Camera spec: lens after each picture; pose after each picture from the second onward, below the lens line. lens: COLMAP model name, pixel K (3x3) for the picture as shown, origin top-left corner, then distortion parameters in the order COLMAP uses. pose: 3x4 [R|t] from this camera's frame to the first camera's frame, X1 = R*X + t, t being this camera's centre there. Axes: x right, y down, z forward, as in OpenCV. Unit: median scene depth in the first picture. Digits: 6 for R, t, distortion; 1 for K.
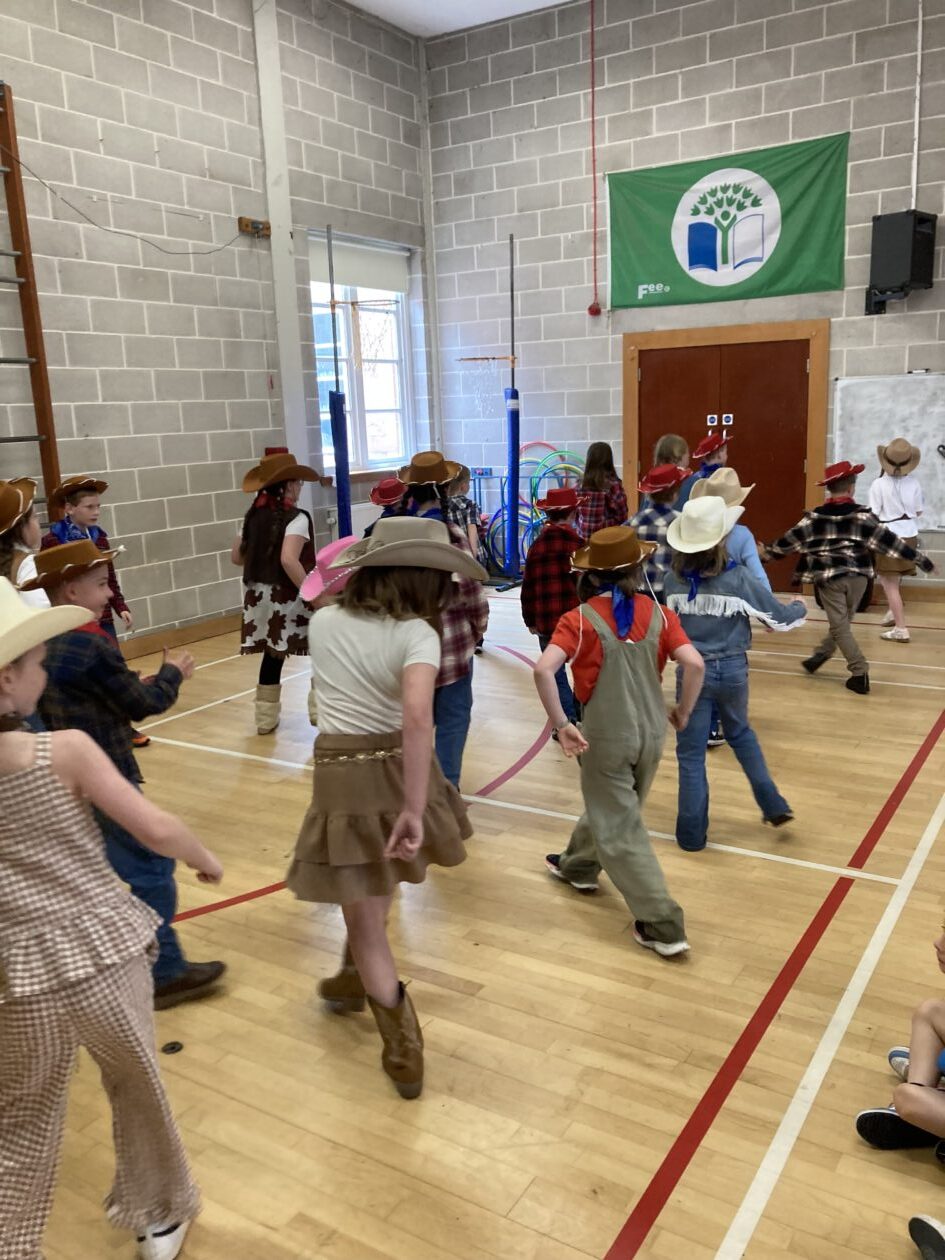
lens RADIAL K [[1042.1, 0, 491.5], [0, 1042.1, 617.6], [0, 0, 1]] dist [0.001454, 0.038147]
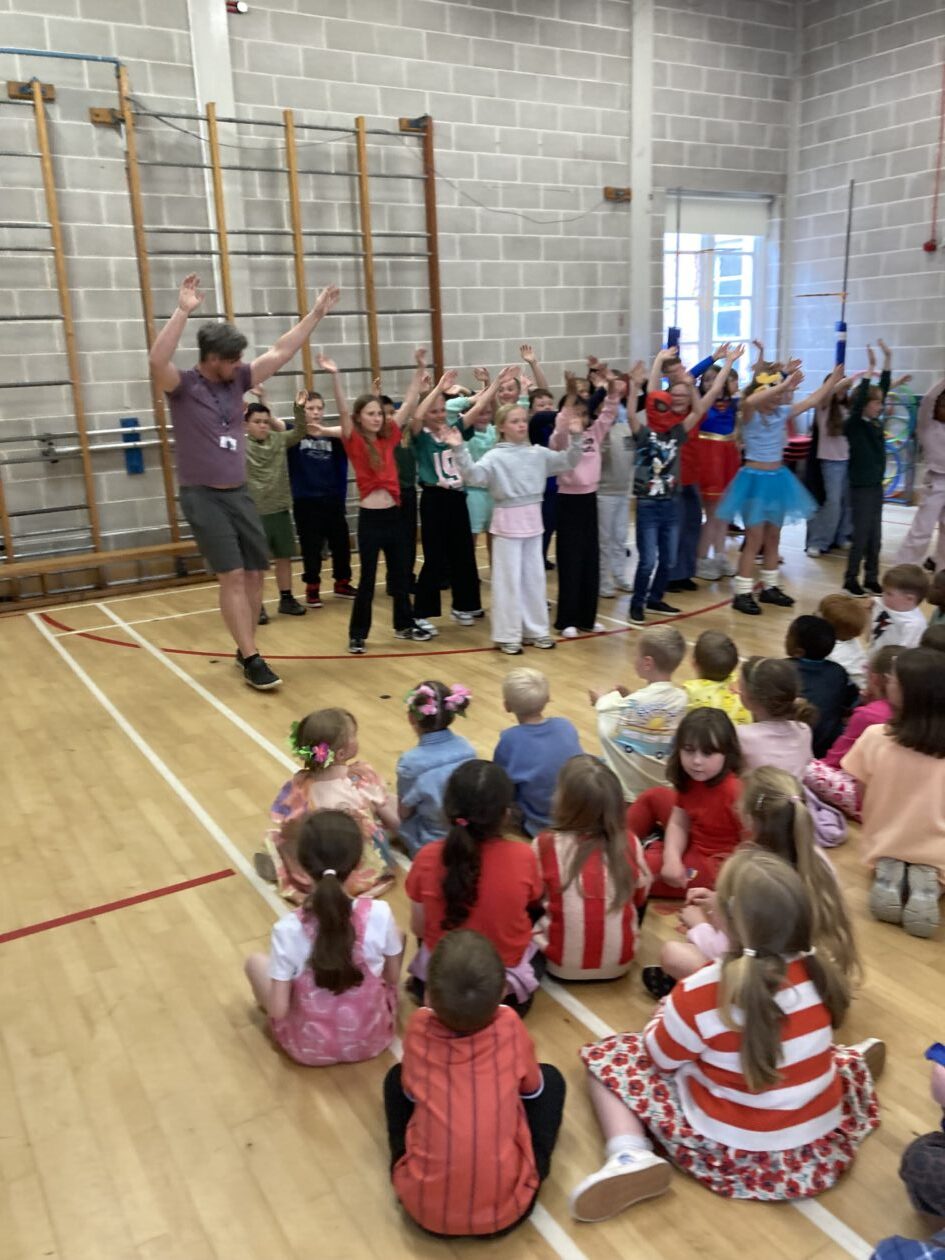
lens RADIAL K [[1042.1, 0, 467.8], [0, 1042.1, 612.6], [0, 0, 1]] dist [0.001454, 0.038147]
pose [[0.890902, 0.117138, -0.438830, 0.209346], [-0.086254, 0.992223, 0.089747, 0.024076], [0.445930, -0.042105, 0.894077, -0.204089]]
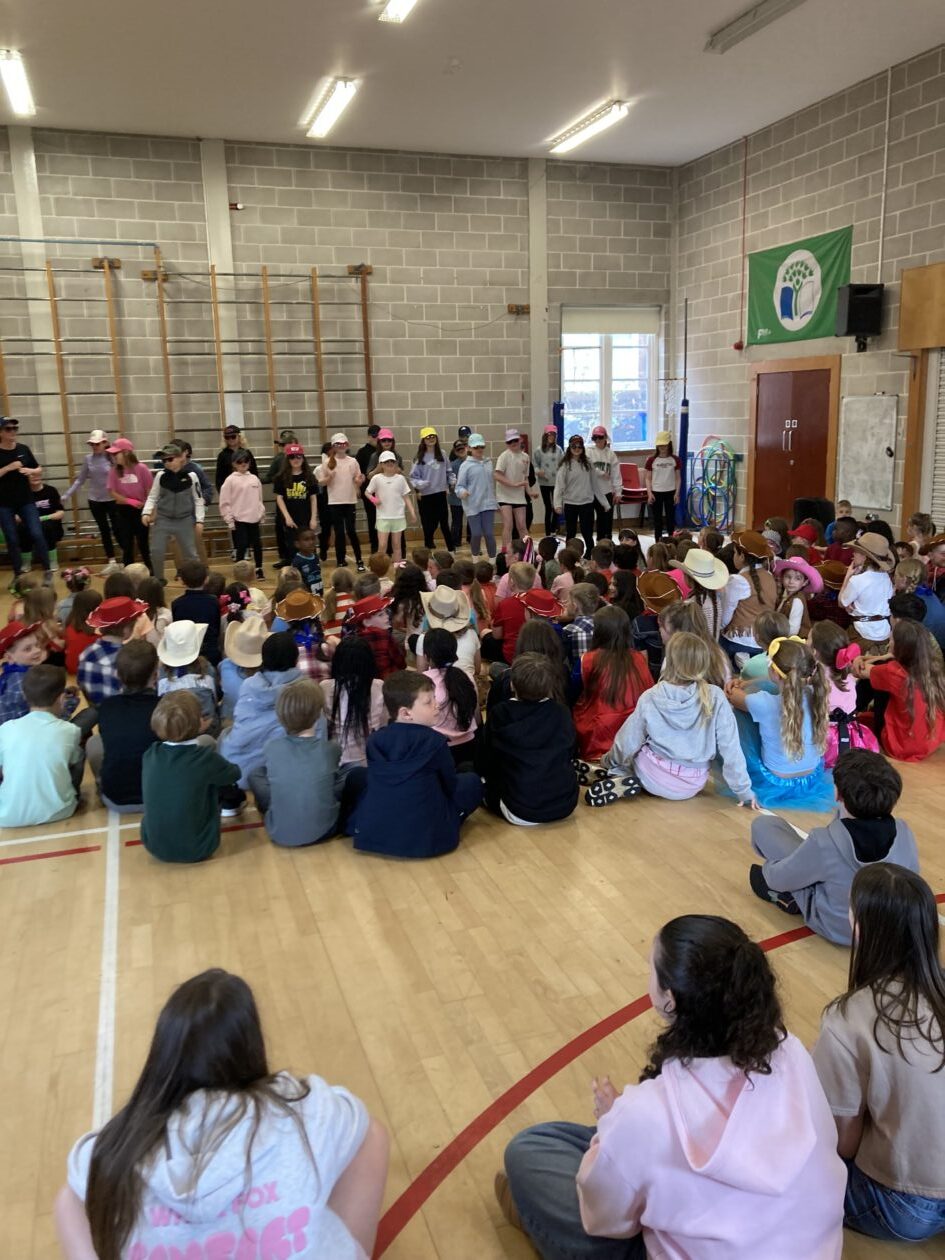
lens RADIAL K [[1042.1, 0, 494.1], [0, 1042.1, 621.6], [0, 0, 1]] dist [0.001454, 0.038147]
pose [[0.774476, 0.142966, -0.616237, 0.865108], [-0.130701, 0.989273, 0.065246, 0.039036], [0.618955, 0.030011, 0.784853, -0.378569]]
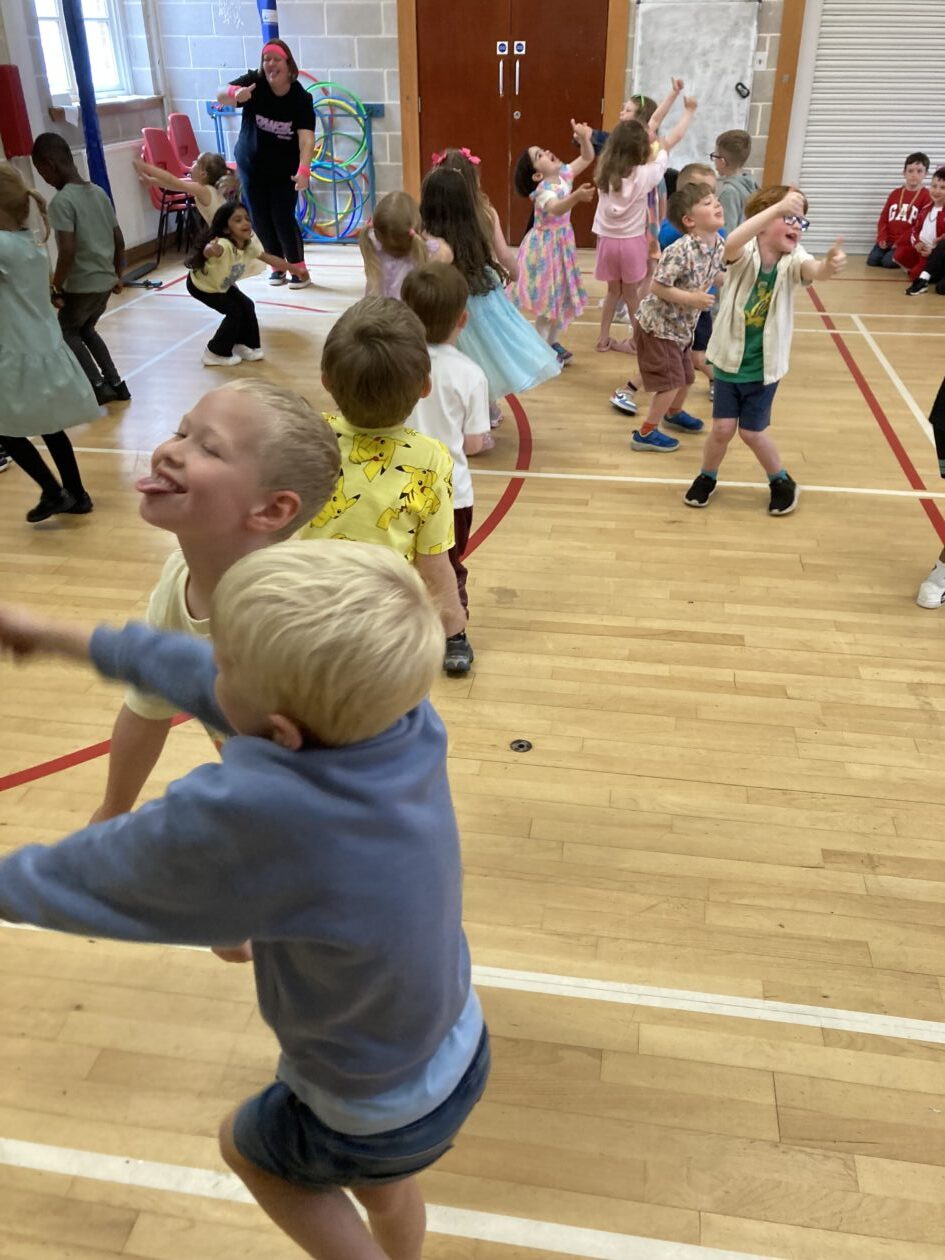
lens RADIAL K [[1042.1, 0, 483.1], [0, 1042.1, 620.0], [0, 0, 1]] dist [0.001454, 0.038147]
pose [[0.923051, -0.155273, 0.351947, -0.213330], [0.043400, 0.951110, 0.305788, 0.005591], [-0.382221, -0.266983, 0.884662, 0.071445]]
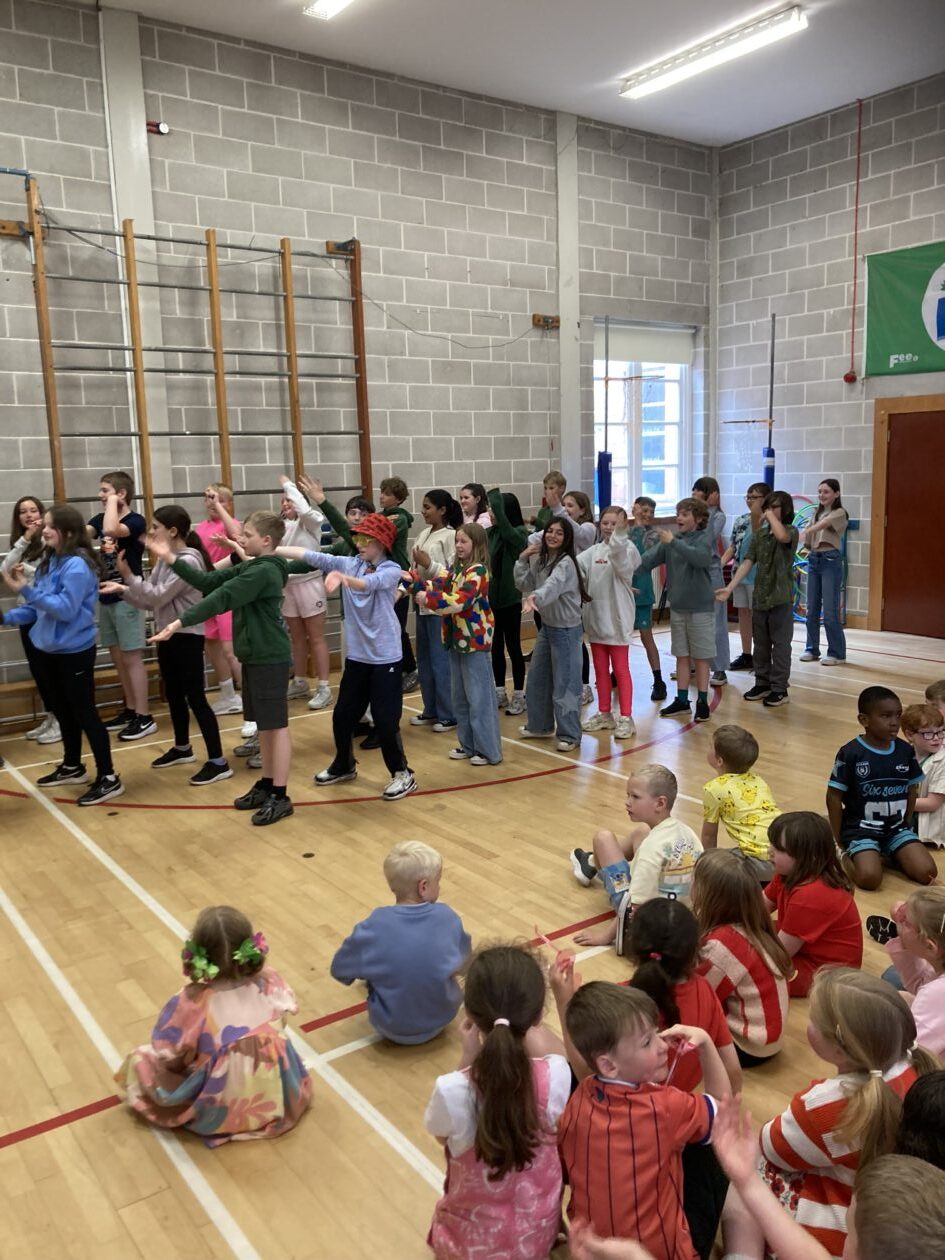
lens RADIAL K [[1042.1, 0, 490.1], [0, 1042.1, 620.3], [0, 0, 1]] dist [0.001454, 0.038147]
pose [[0.927278, 0.066636, -0.368395, 0.185563], [-0.080620, 0.996487, -0.022680, 0.015561], [0.365590, 0.050731, 0.929393, -0.157882]]
